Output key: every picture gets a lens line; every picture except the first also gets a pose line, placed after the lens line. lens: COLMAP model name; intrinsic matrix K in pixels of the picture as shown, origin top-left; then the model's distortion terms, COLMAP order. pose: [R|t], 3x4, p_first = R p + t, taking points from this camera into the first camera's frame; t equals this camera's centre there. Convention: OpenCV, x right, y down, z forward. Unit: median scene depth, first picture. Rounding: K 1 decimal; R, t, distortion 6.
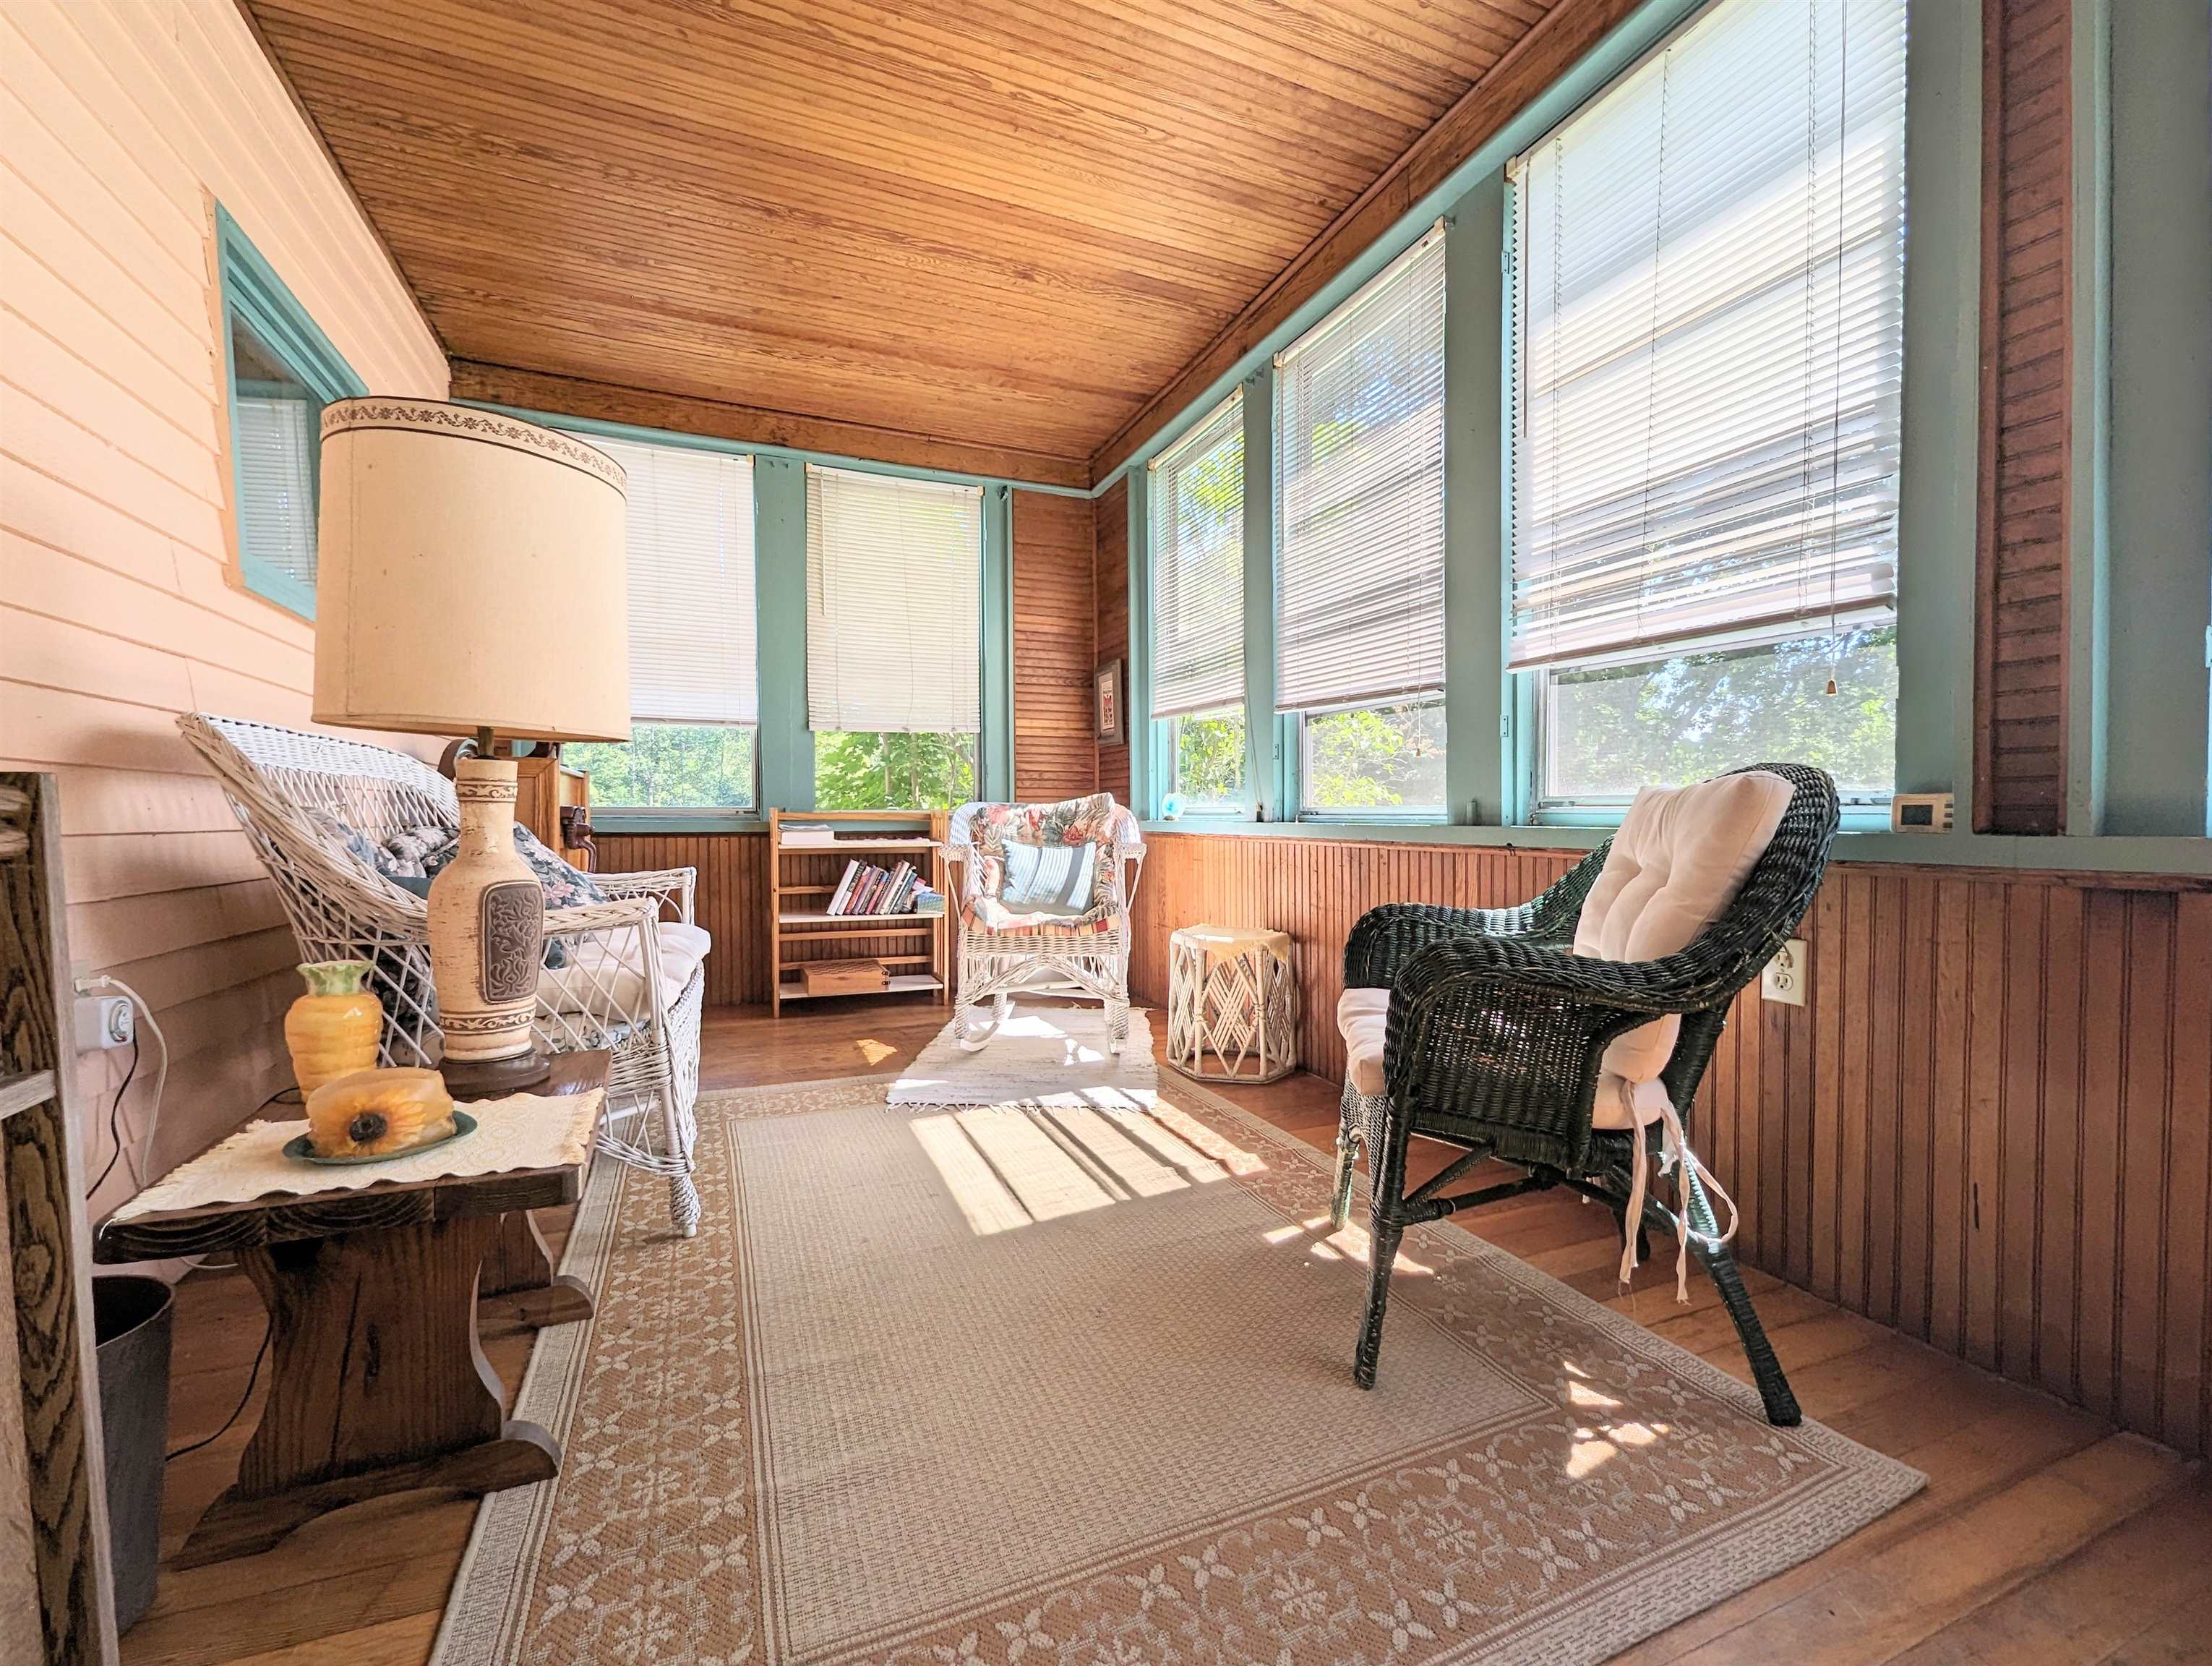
lens RADIAL K [[912.7, 0, 1111.6], [0, 912.7, 842.8], [0, 0, 1]] dist [0.009351, -0.001026]
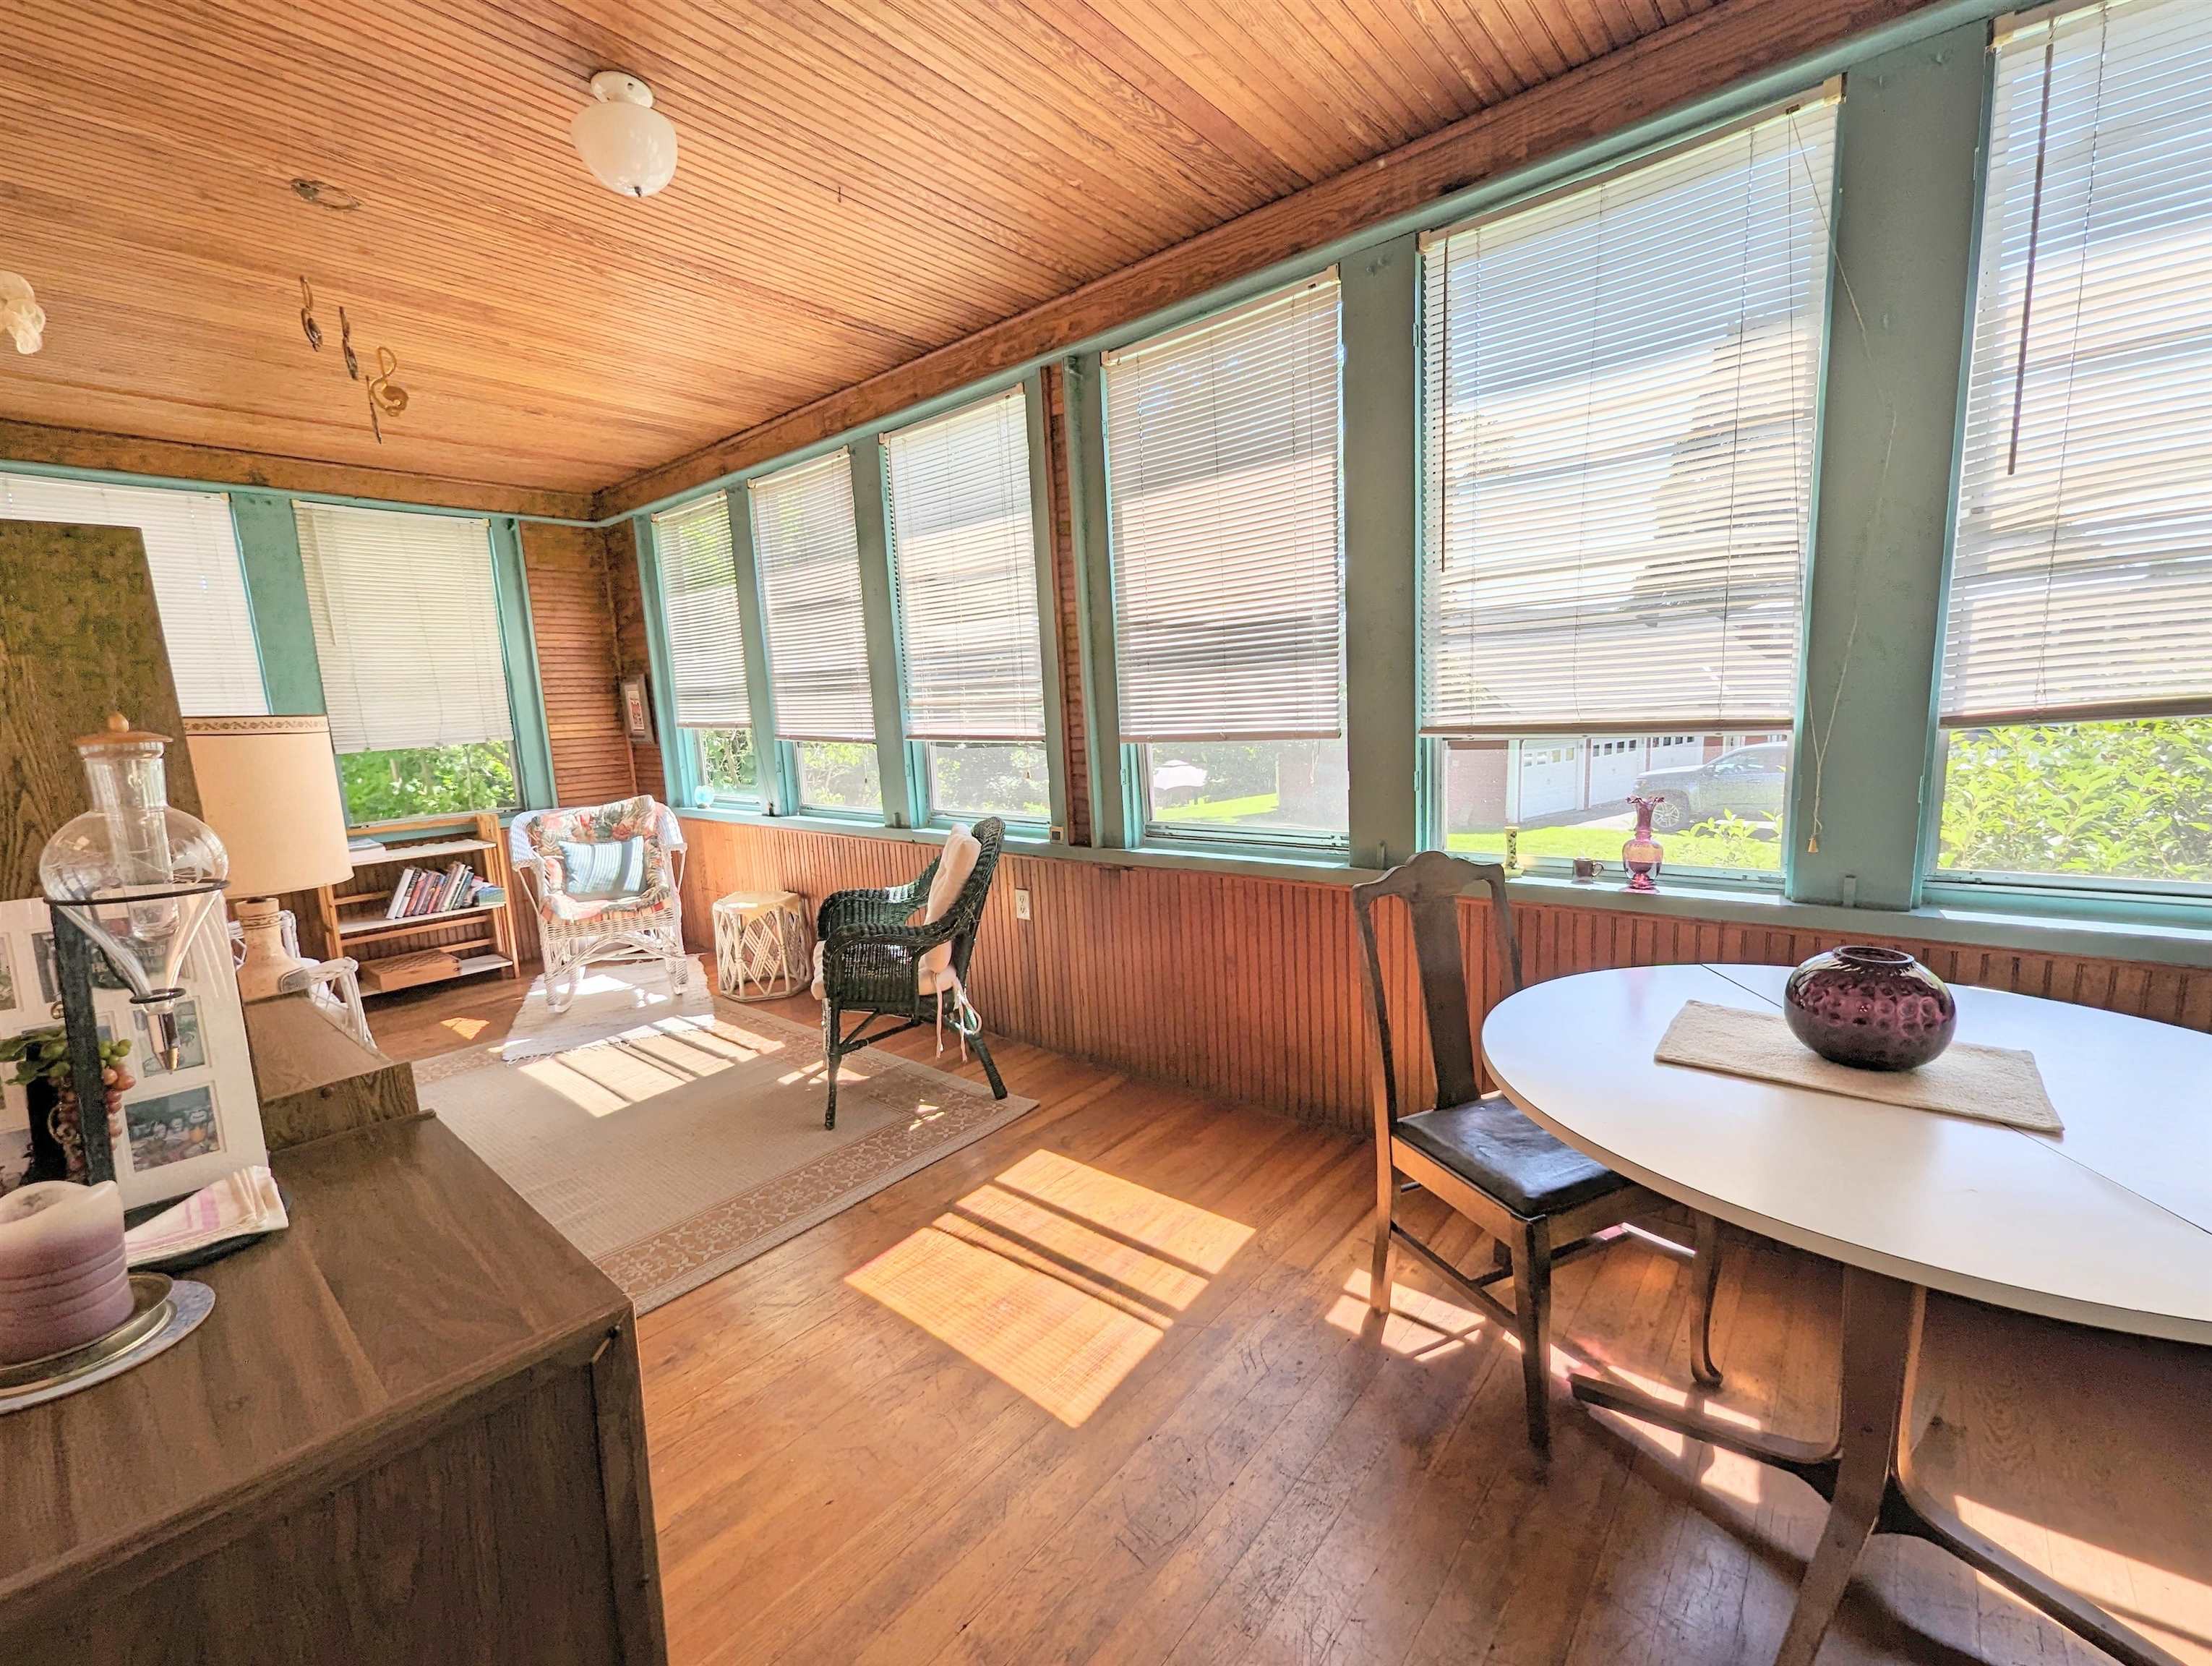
lens RADIAL K [[912.7, 0, 1083.0], [0, 912.7, 837.3], [0, 0, 1]] dist [0.009351, -0.001026]
pose [[0.895770, -0.104910, 0.431961, -0.021252], [0.057578, 0.990948, 0.121270, -0.144117], [-0.440773, -0.083758, 0.893702, -0.515063]]
